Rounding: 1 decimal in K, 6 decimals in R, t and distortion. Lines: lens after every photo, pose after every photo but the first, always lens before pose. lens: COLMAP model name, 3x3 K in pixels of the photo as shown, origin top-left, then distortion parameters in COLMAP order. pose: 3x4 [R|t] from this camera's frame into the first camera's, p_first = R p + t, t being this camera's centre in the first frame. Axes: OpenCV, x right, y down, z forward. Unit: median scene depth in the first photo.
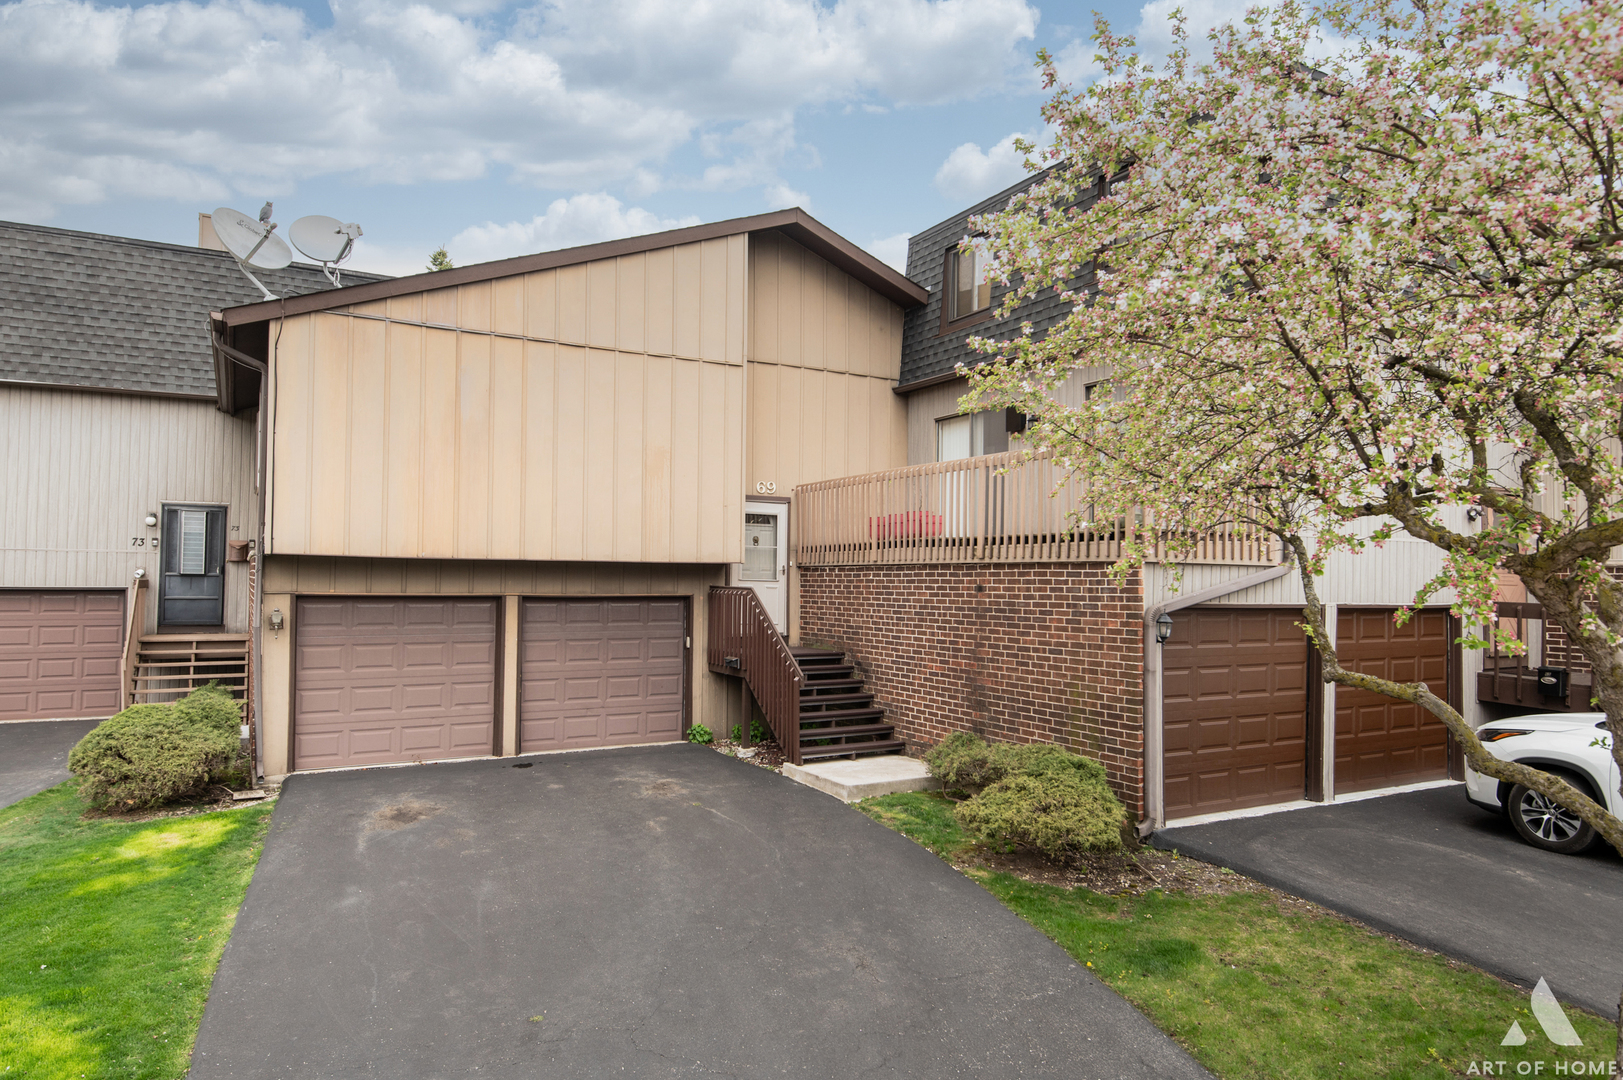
lens RADIAL K [[962.6, 0, 811.8], [0, 962.6, 538.8], [0, 0, 1]] dist [0.006837, -0.006010]
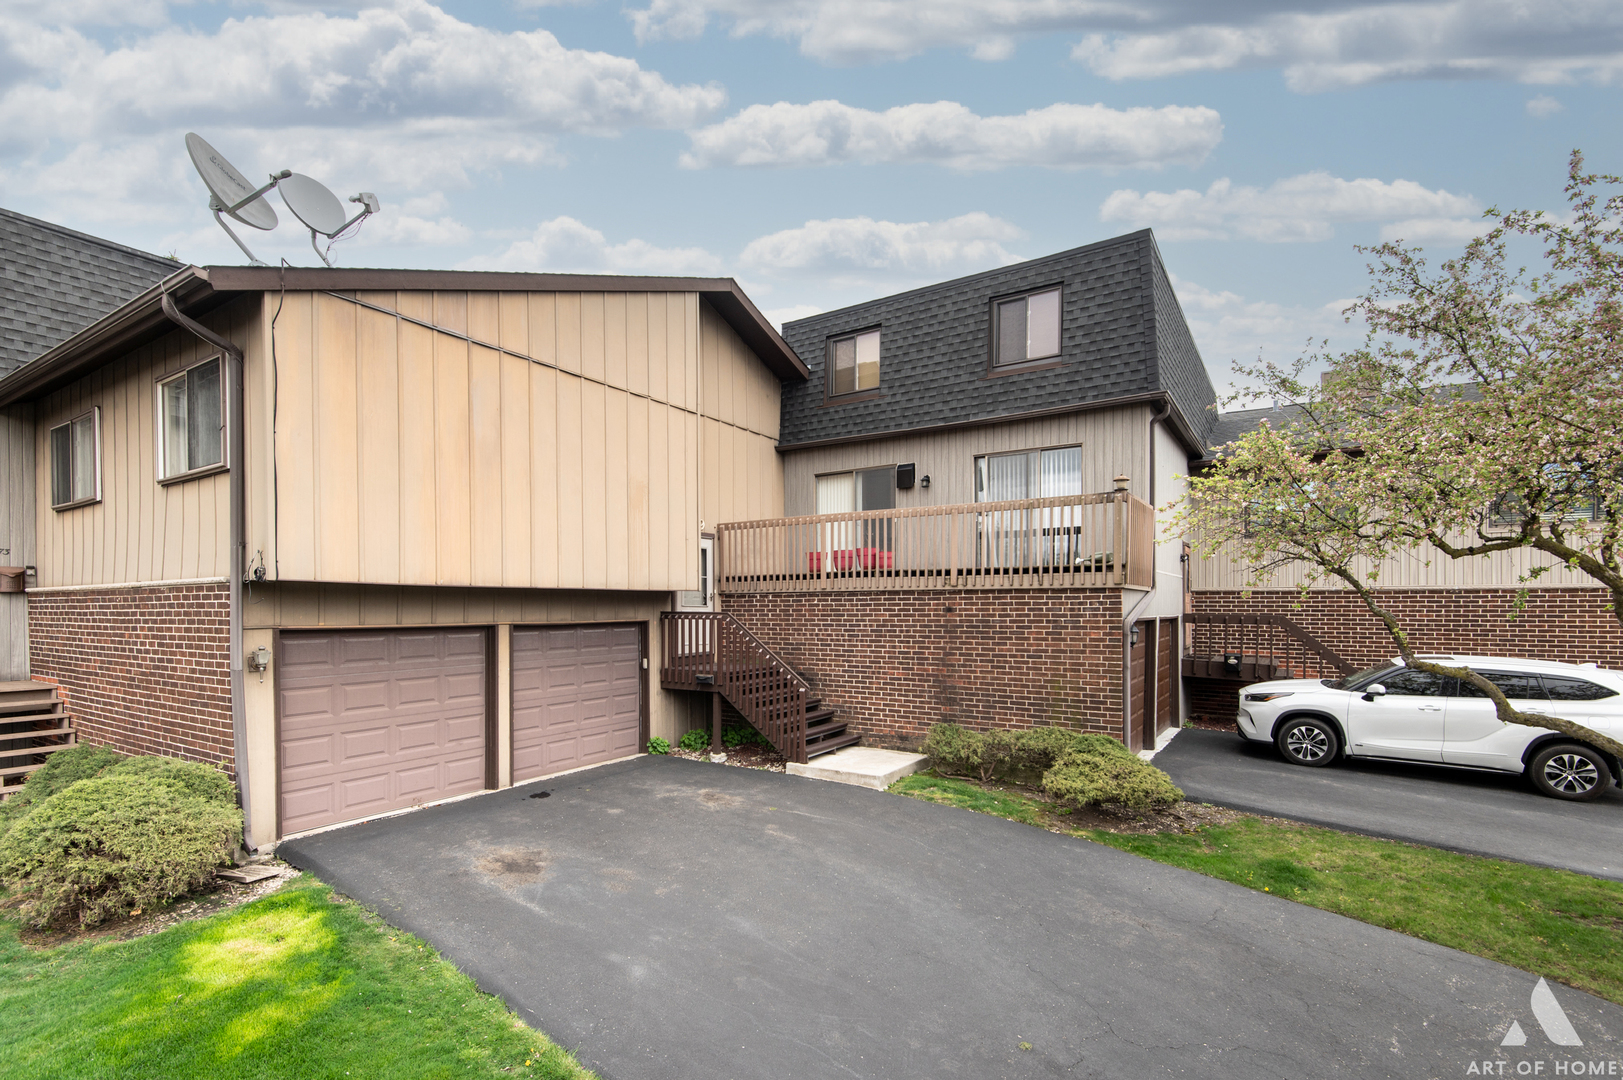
lens RADIAL K [[728.7, 0, 799.6], [0, 728.7, 601.7], [0, 0, 1]] dist [0.021731, -0.011822]
pose [[0.894164, -0.009749, 0.447634, -0.405405], [-0.006568, 0.999370, 0.034885, 0.008466], [-0.447692, -0.034133, 0.893536, 0.218566]]
